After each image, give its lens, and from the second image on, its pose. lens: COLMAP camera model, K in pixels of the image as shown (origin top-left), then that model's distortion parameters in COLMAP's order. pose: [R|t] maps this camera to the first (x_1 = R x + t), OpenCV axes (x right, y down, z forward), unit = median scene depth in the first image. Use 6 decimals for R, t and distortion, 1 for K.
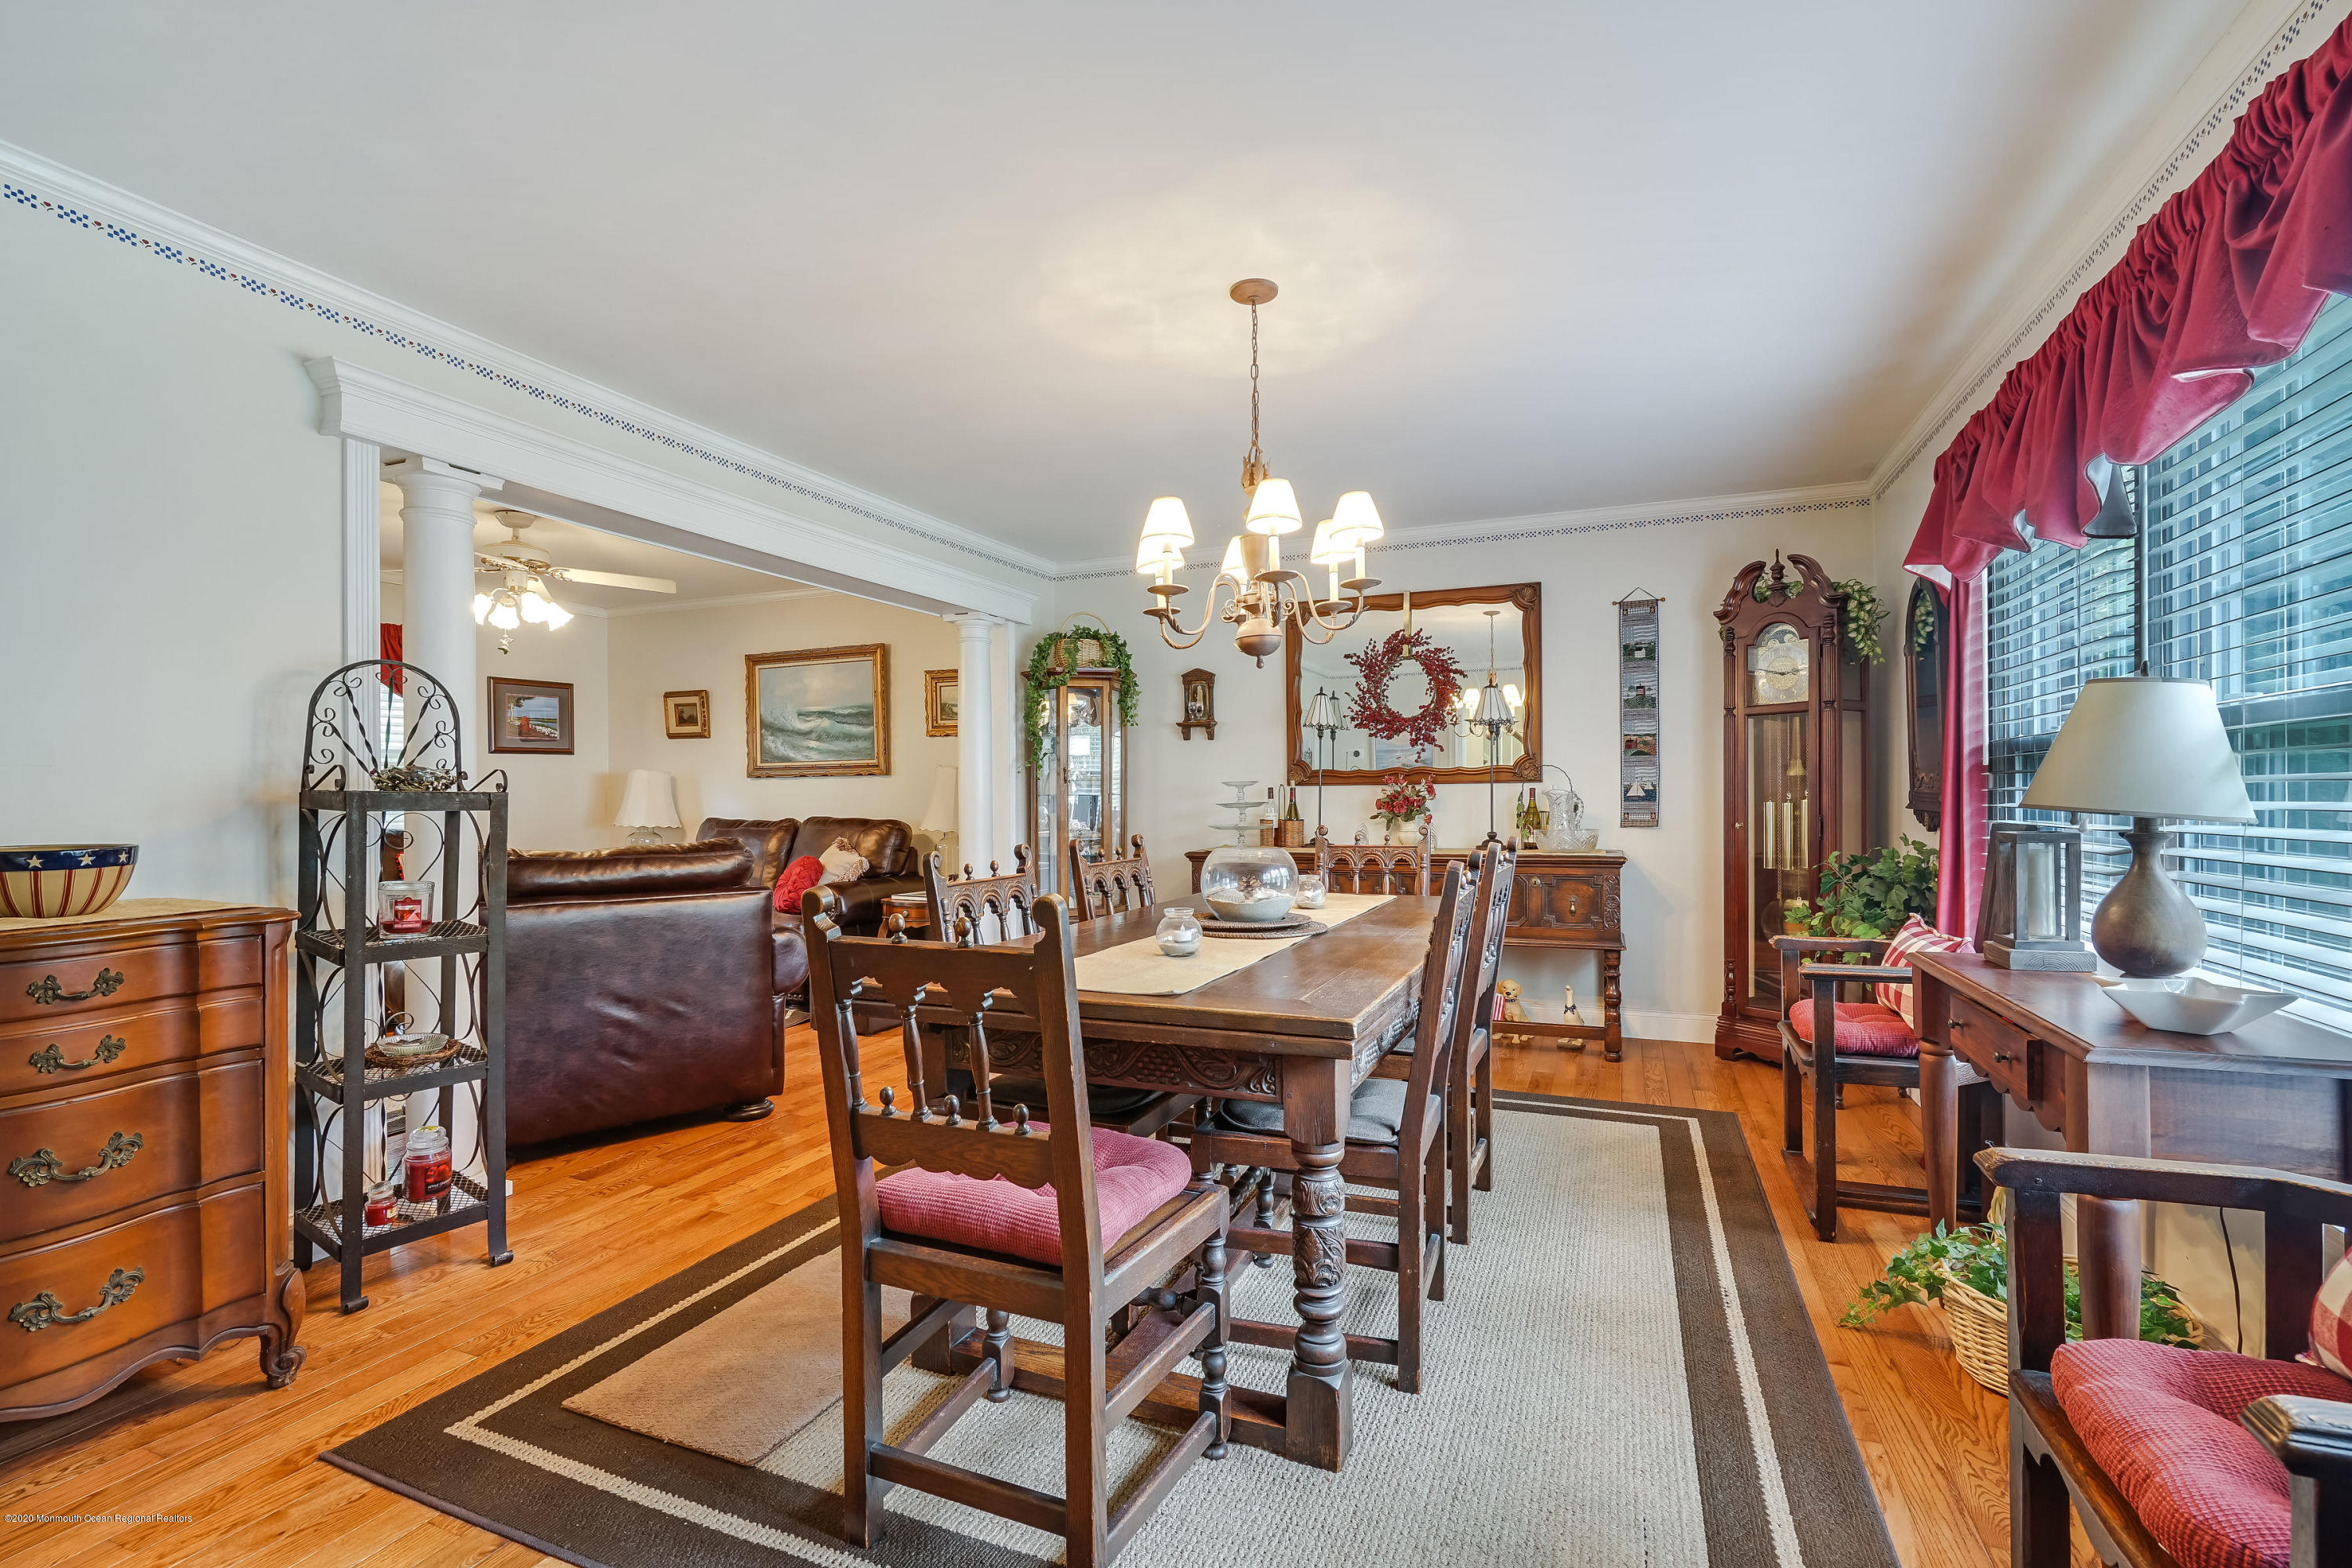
lens RADIAL K [[1063.5, 0, 1177.2], [0, 1063.5, 791.0], [0, 0, 1]] dist [-0.005472, 0.002054]
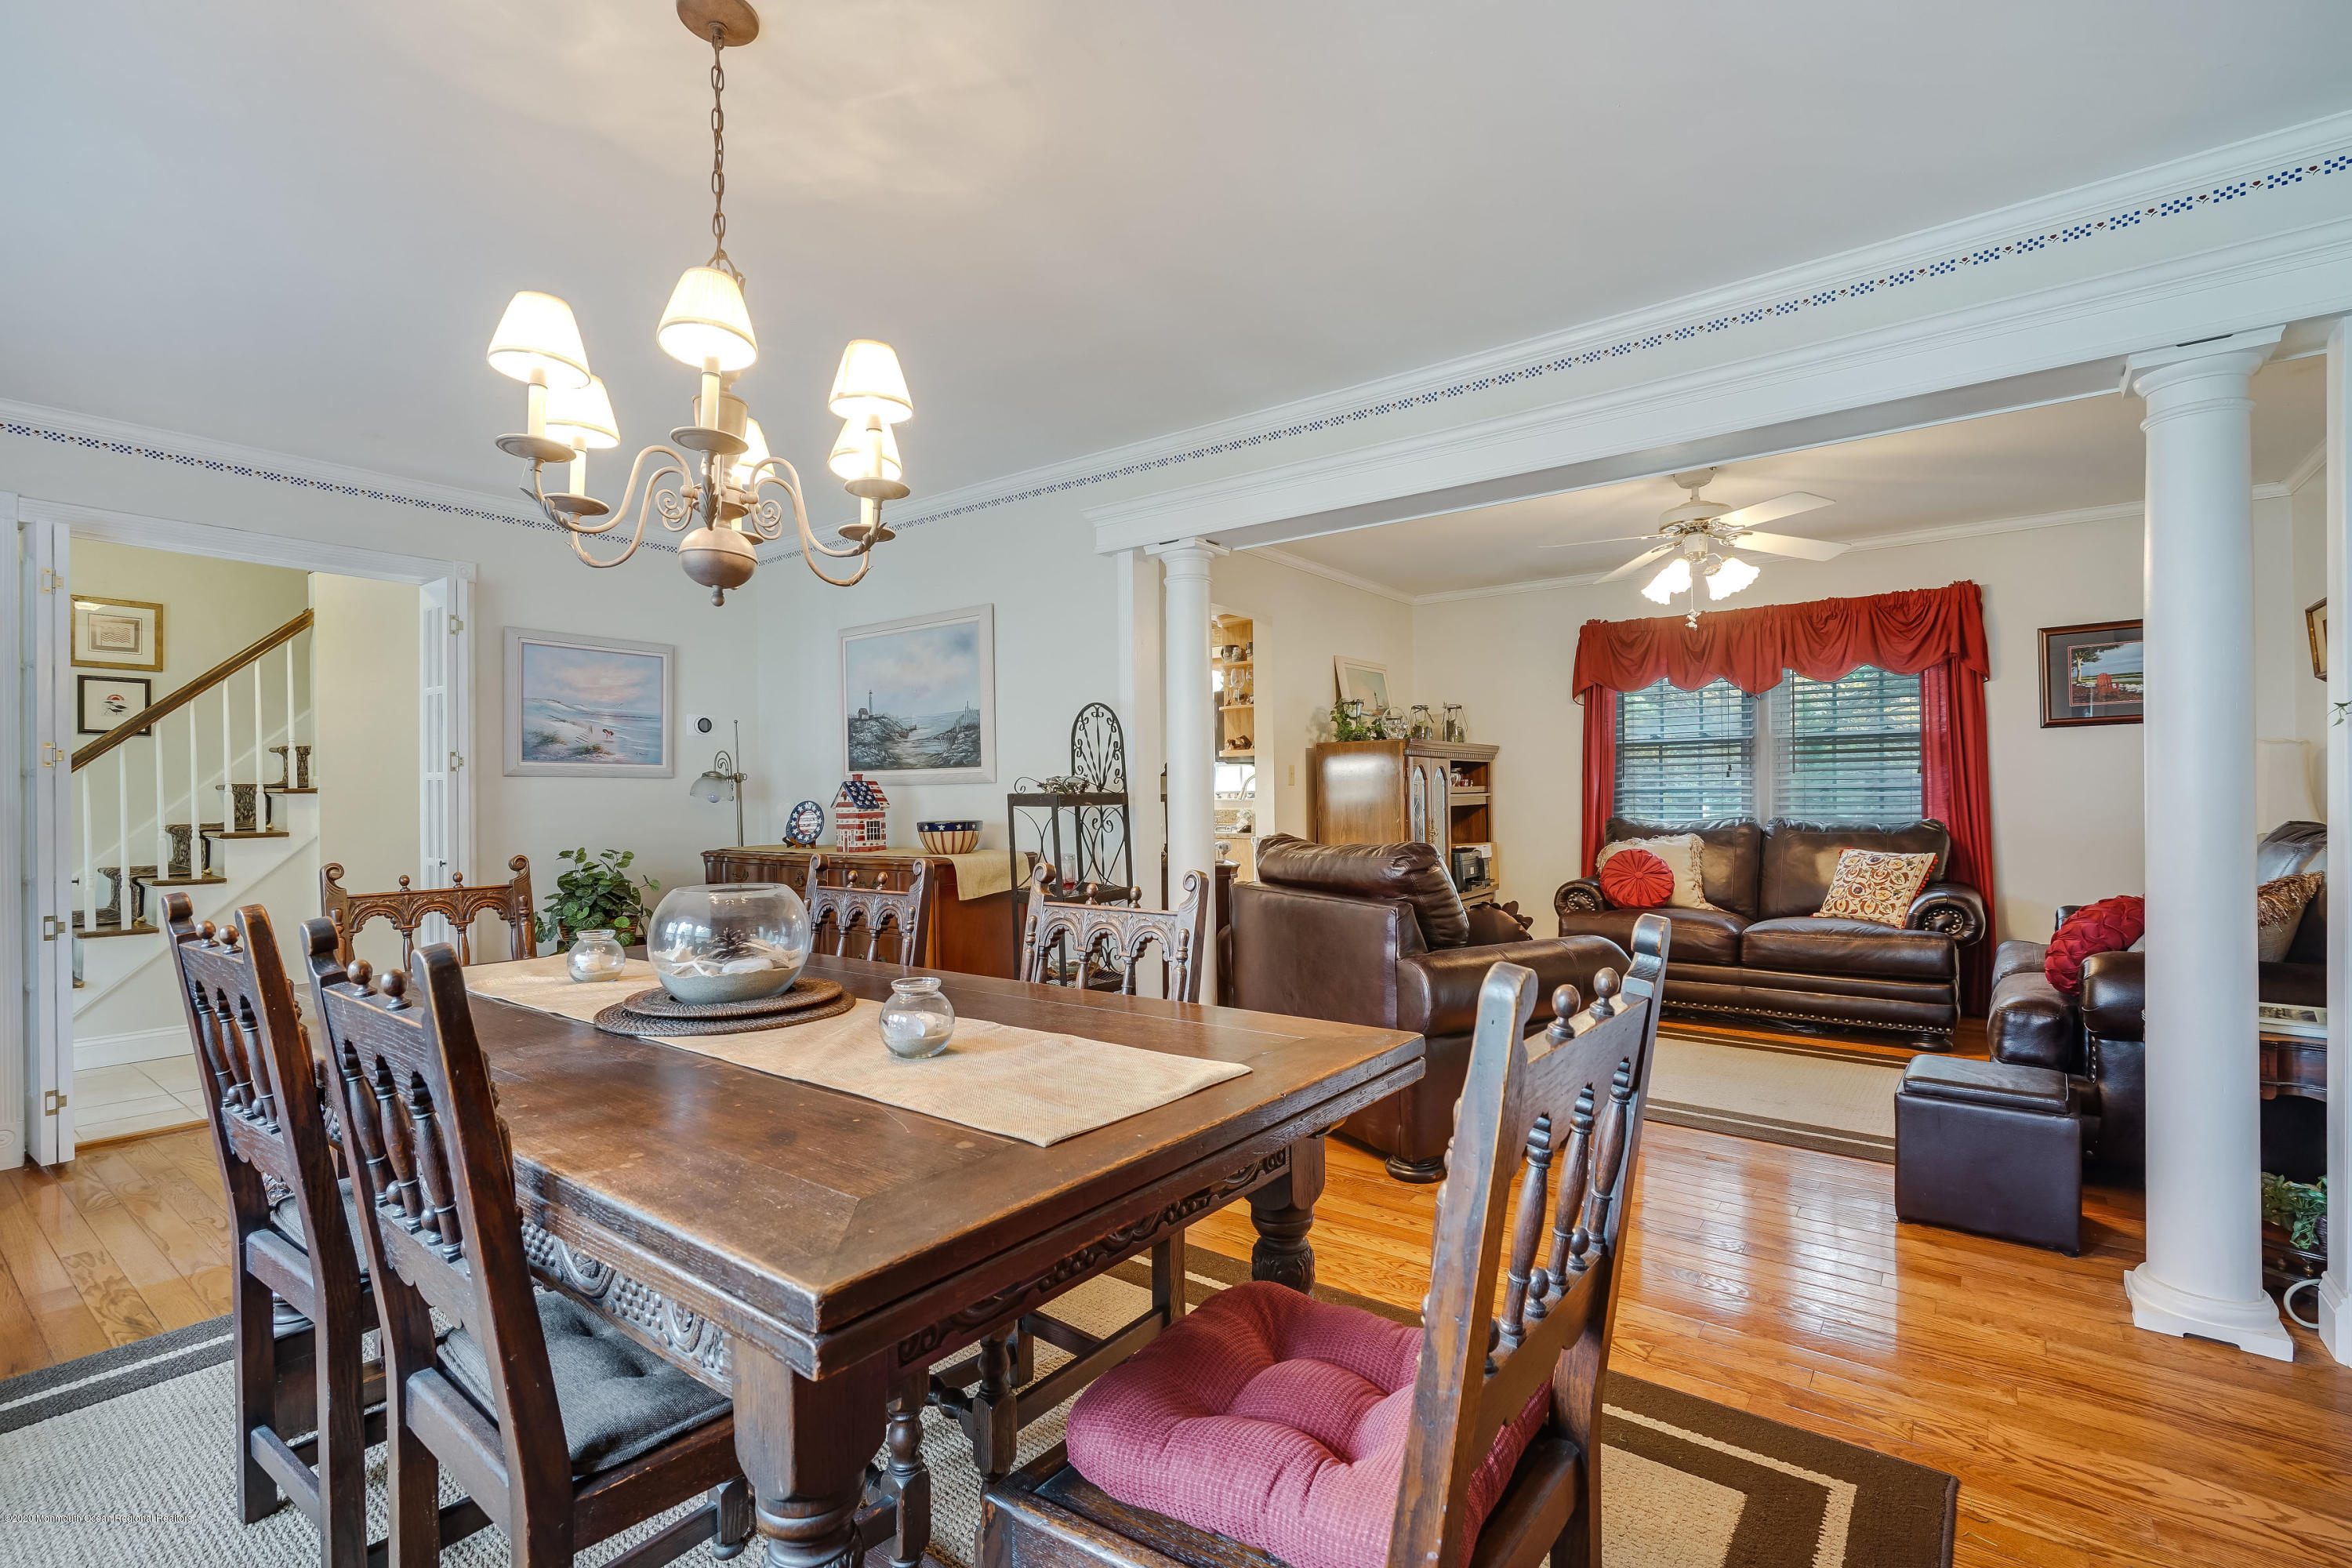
lens RADIAL K [[1063.5, 0, 1177.2], [0, 1063.5, 797.3], [0, 0, 1]] dist [-0.005472, 0.002054]
pose [[-0.258934, 0.007423, -0.965867, 0.324325], [0.015459, 0.999874, 0.003540, 0.002487], [0.965771, -0.014015, -0.259016, 0.741255]]
